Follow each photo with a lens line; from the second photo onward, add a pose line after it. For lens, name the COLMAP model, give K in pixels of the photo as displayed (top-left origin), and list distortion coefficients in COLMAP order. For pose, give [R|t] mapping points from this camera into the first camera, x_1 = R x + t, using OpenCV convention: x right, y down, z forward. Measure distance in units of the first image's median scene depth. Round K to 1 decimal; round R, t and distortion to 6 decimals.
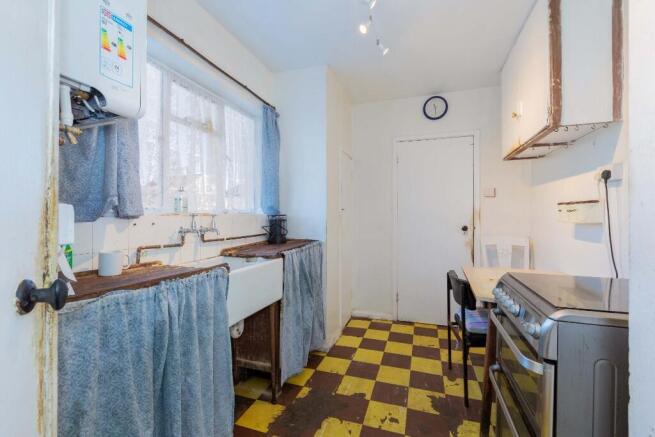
lens RADIAL K [[294.7, 0, 324.6], [0, 294.7, 216.6], [0, 0, 1]] dist [0.025665, 0.000190]
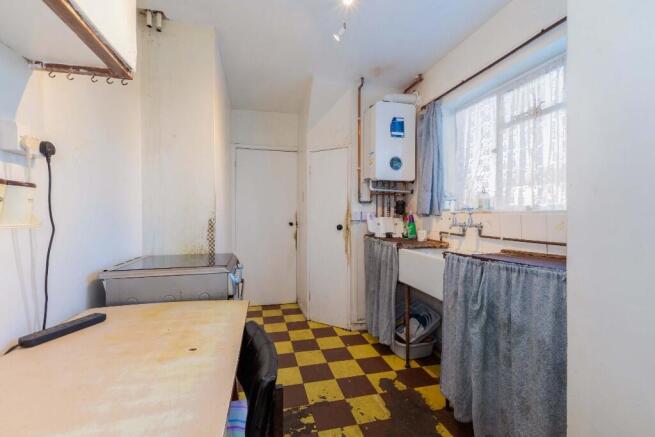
lens RADIAL K [[294.7, 0, 326.2], [0, 294.7, 219.6], [0, 0, 1]] dist [0.025665, 0.000190]
pose [[-0.839177, 0.007880, -0.543802, 0.722055], [-0.002284, 0.999835, 0.018013, 0.002248], [0.543854, 0.016358, -0.839020, 1.704047]]
